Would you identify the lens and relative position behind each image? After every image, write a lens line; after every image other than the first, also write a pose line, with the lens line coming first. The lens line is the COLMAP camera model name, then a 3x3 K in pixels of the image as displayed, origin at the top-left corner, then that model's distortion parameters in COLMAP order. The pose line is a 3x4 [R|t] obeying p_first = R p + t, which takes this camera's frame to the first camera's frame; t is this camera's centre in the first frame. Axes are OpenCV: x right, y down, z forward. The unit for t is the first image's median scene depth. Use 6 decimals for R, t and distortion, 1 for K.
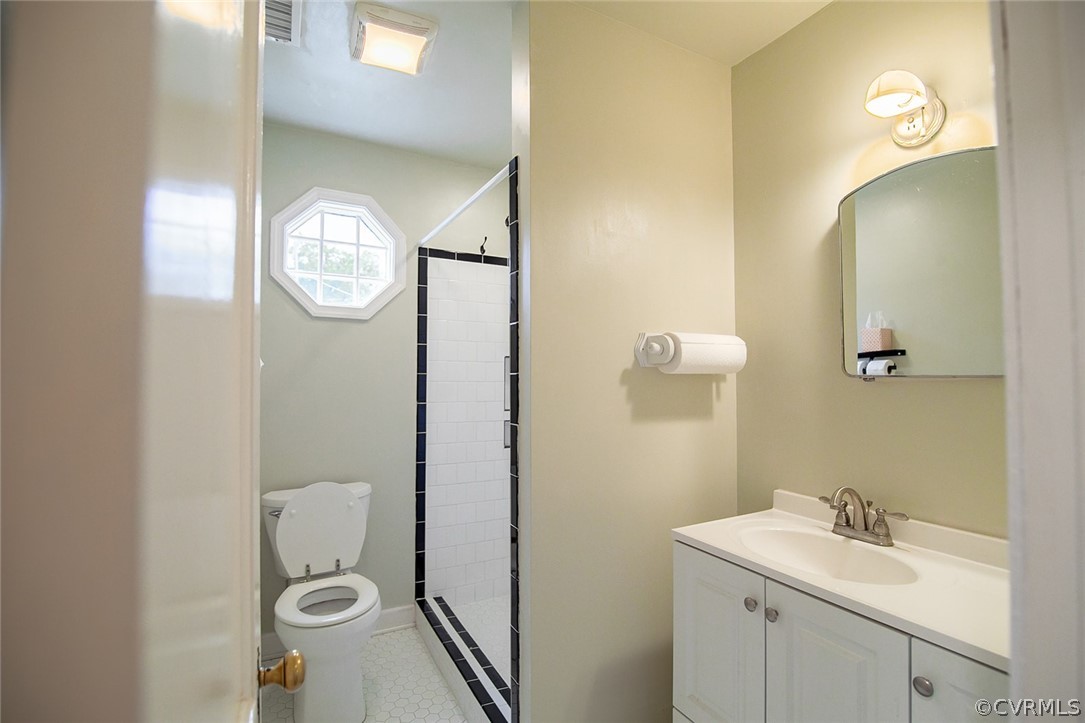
lens RADIAL K [[495.6, 0, 543.8], [0, 495.6, 363.4], [0, 0, 1]] dist [-0.020839, -0.000031]
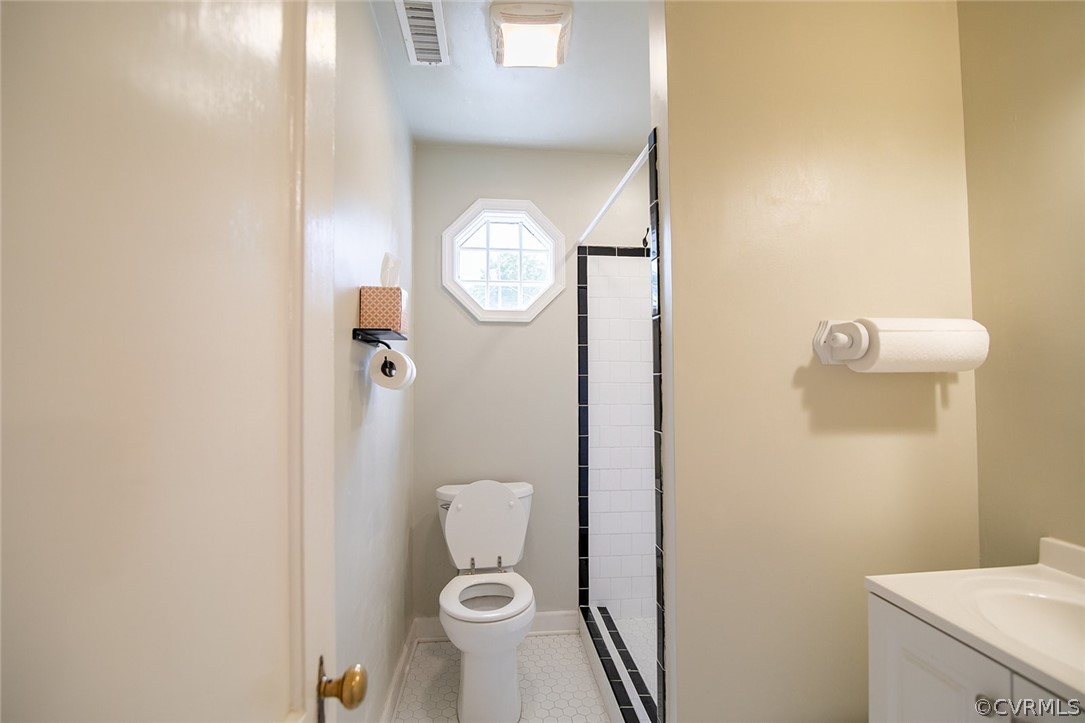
lens RADIAL K [[495.6, 0, 543.8], [0, 495.6, 363.4], [0, 0, 1]] dist [-0.020839, -0.000031]
pose [[0.925810, -0.016362, -0.377634, 0.071255], [0.015045, 0.999866, -0.006437, 0.003638], [0.377688, 0.000278, 0.925933, 0.090633]]
